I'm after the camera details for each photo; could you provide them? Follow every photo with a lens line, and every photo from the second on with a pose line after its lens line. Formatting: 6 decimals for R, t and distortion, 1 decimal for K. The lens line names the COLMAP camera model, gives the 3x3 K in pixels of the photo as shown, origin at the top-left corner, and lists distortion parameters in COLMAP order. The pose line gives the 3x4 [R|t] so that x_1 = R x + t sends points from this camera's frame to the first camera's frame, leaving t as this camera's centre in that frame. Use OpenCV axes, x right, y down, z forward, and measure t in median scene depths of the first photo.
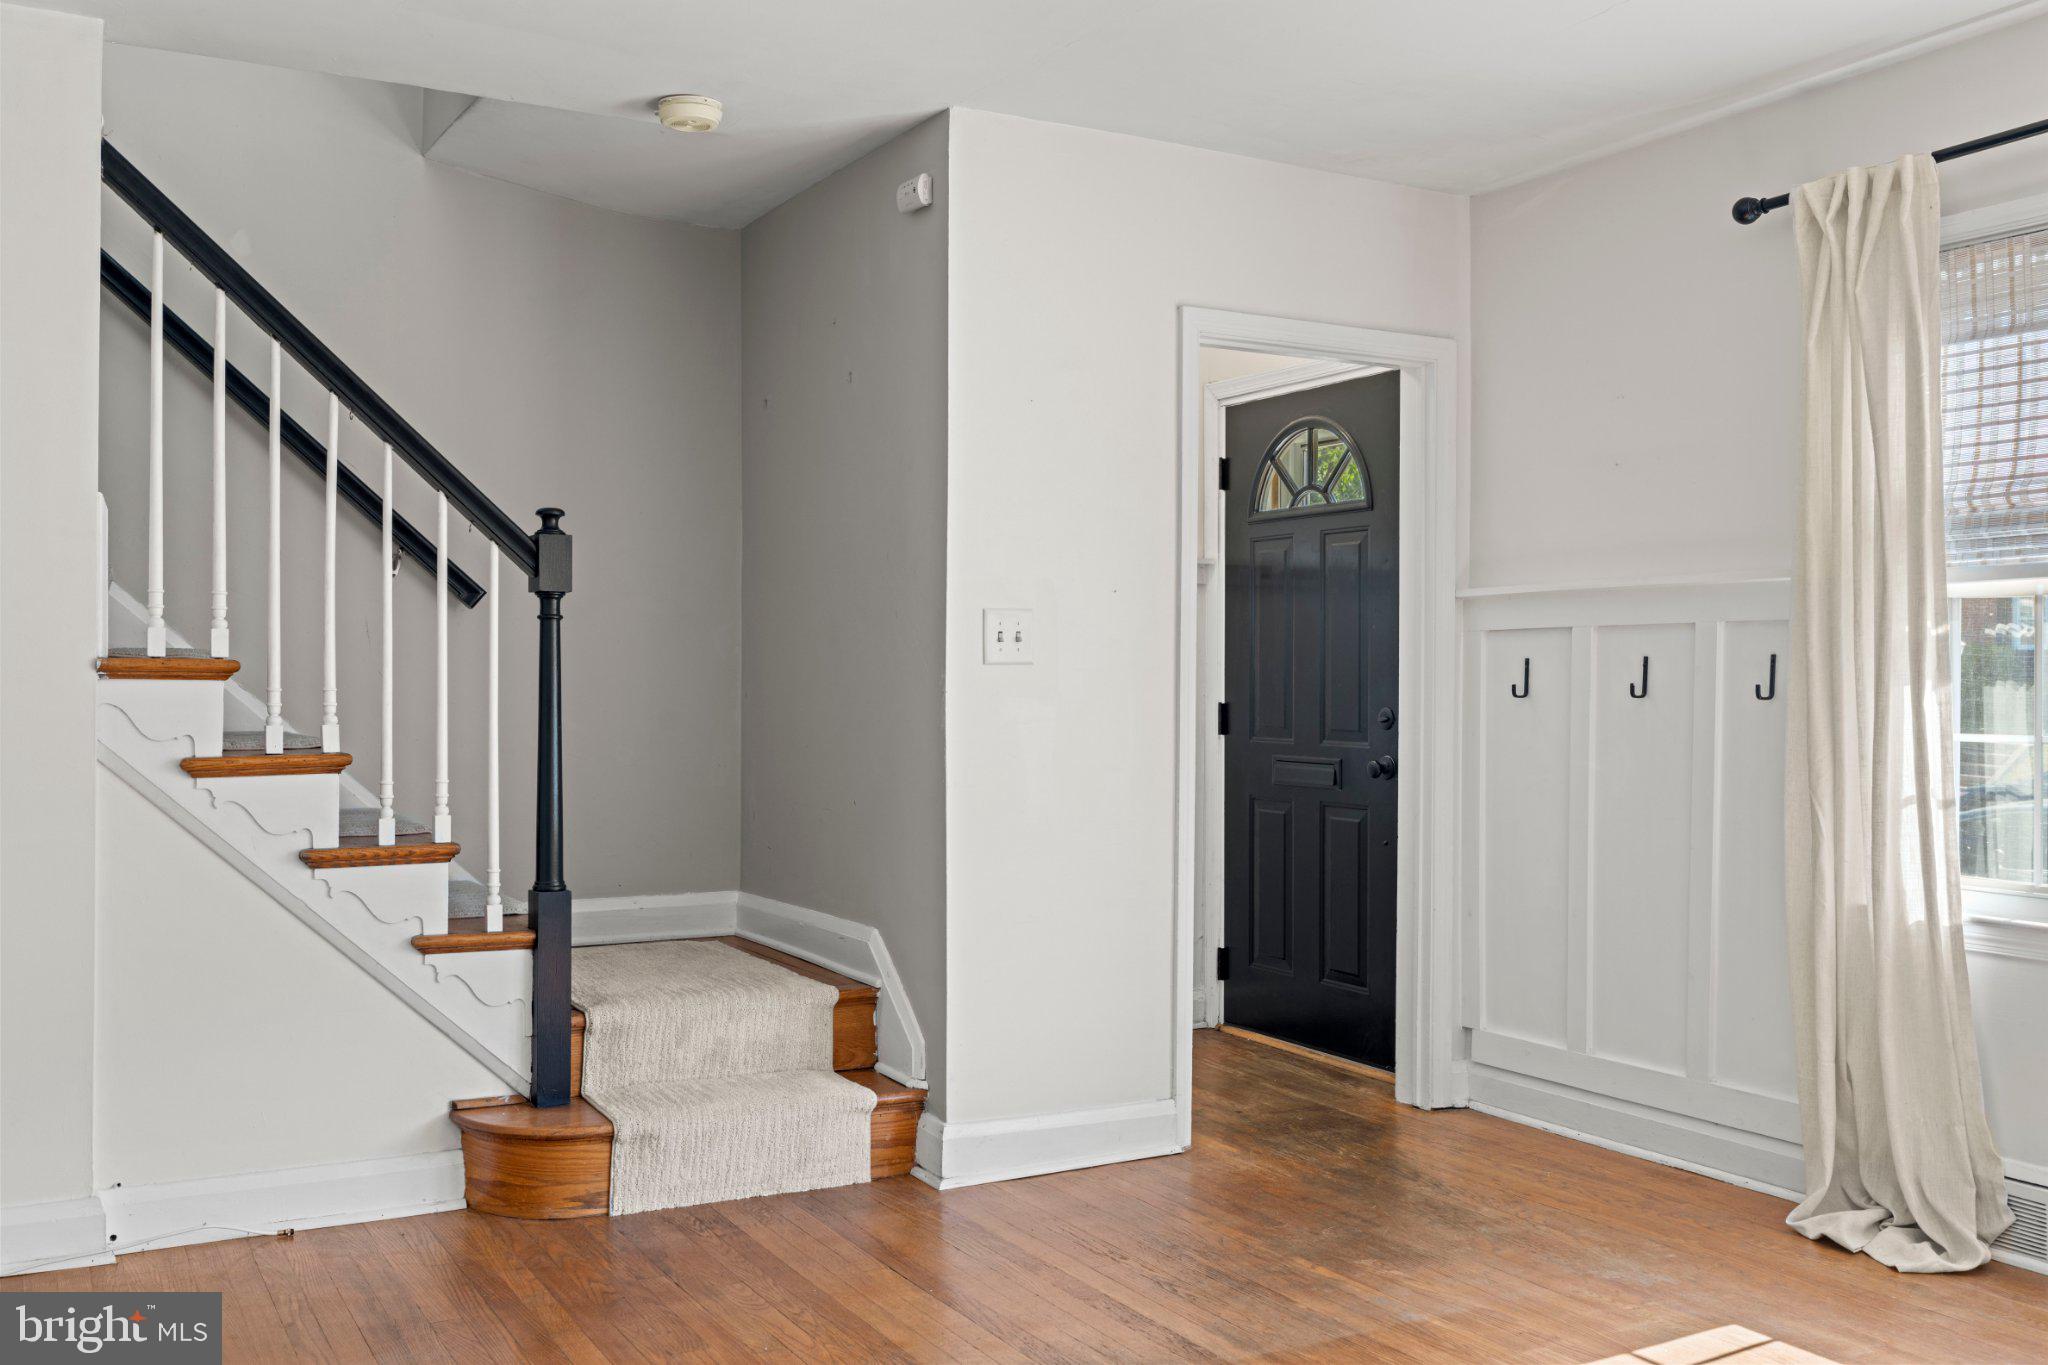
lens RADIAL K [[1869.5, 0, 1022.5], [0, 1869.5, 669.6], [0, 0, 1]] dist [-0.000209, 0.000000]
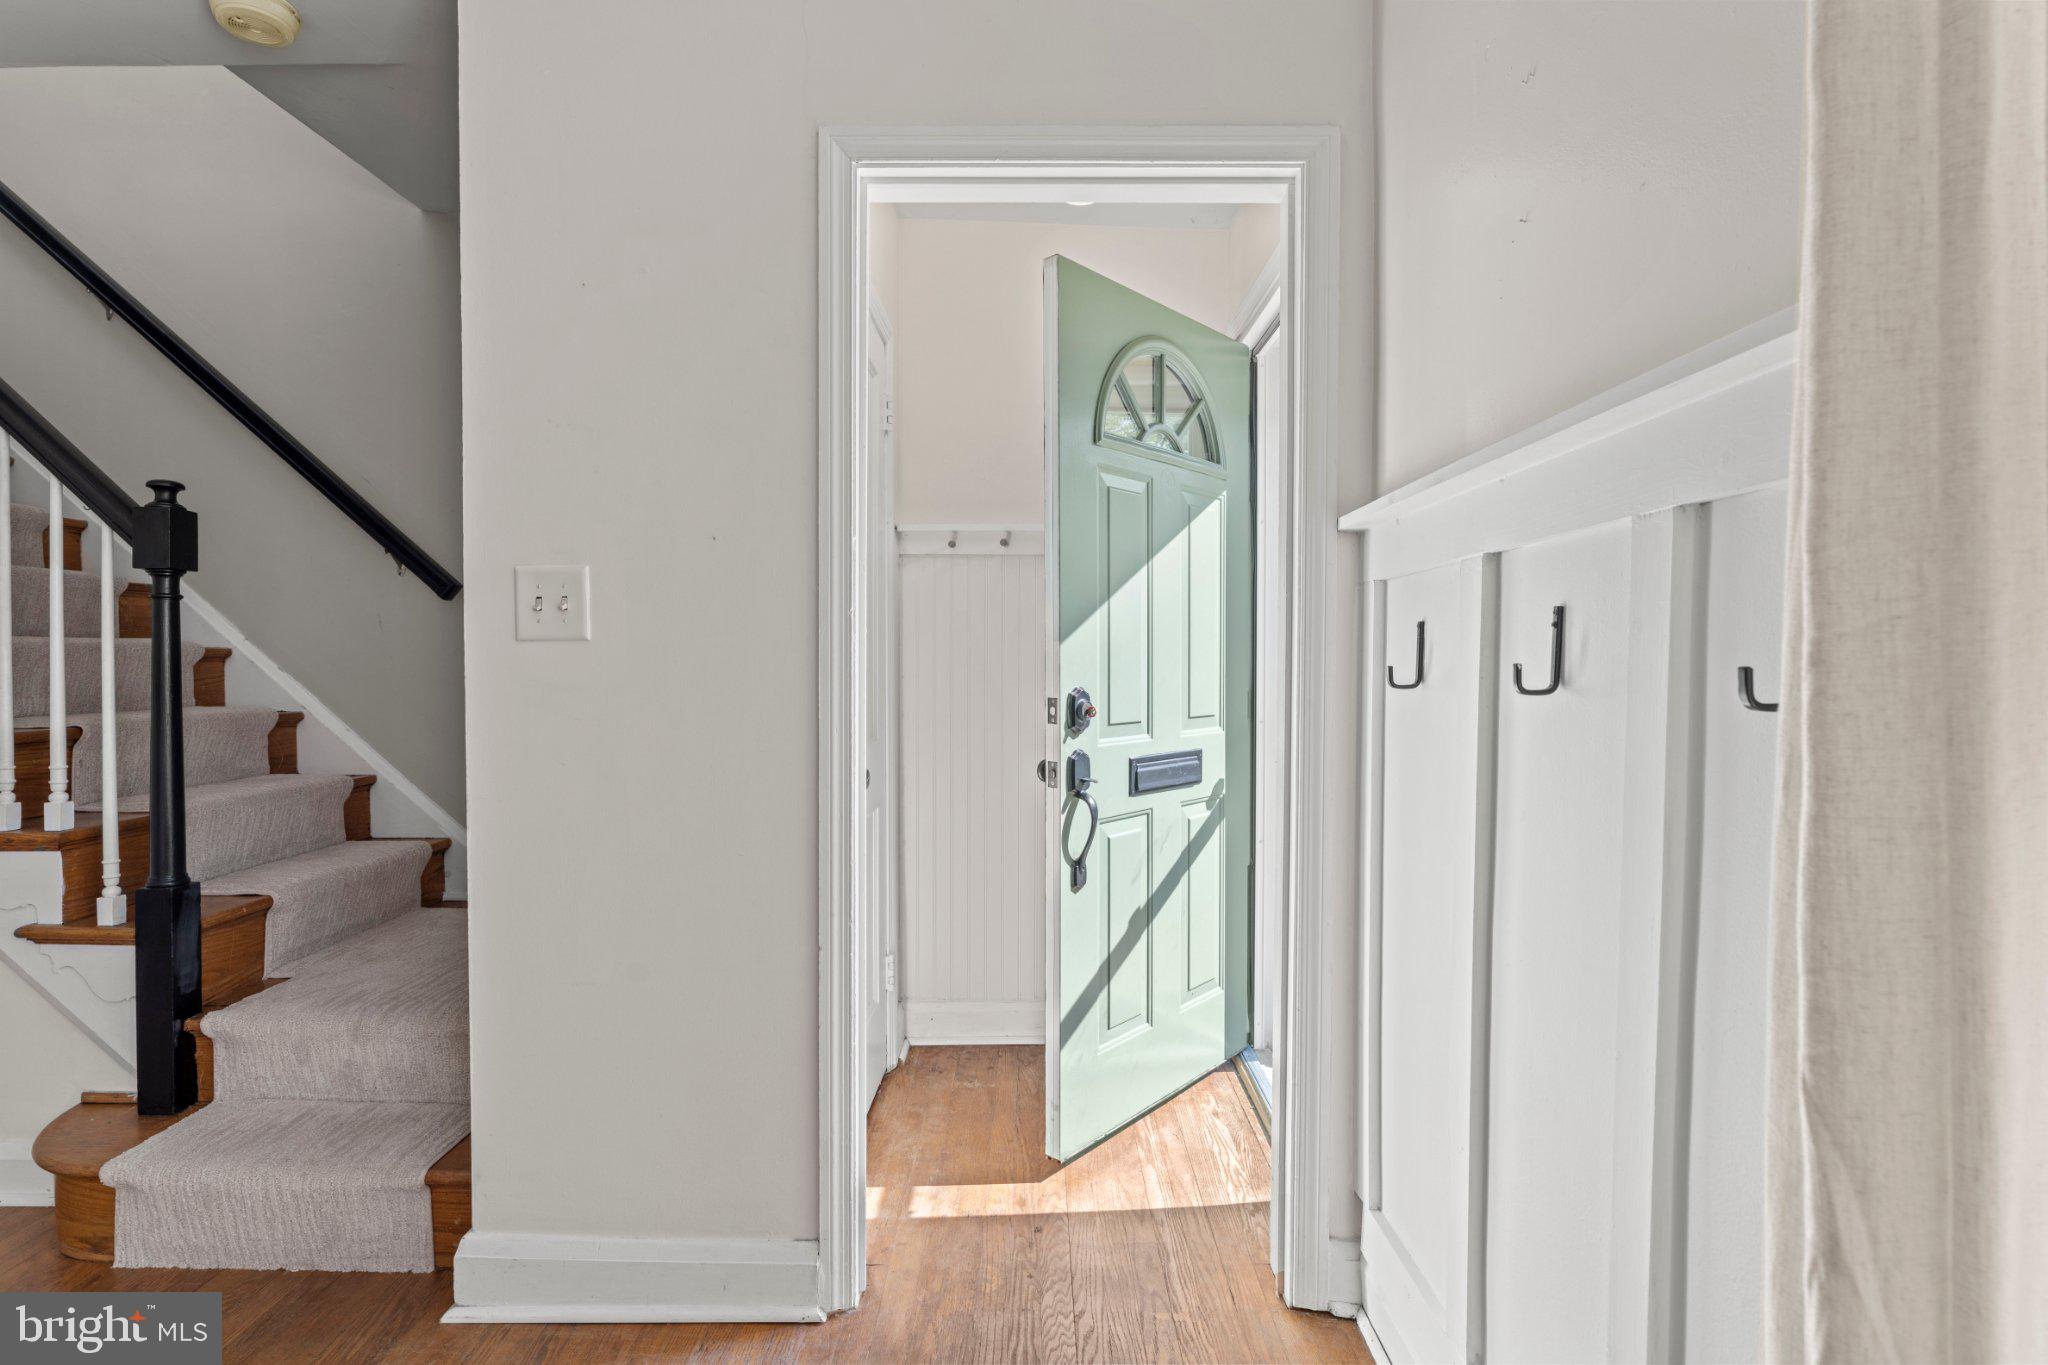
lens RADIAL K [[972.2, 0, 1030.6], [0, 972.2, 689.4], [0, 0, 1]] dist [-0.000405, 0.000499]
pose [[0.876210, 0.006720, -0.481883, 0.369016], [-0.002098, 0.999946, 0.010129, 0.013144], [0.481925, -0.007864, 0.876177, 0.784779]]
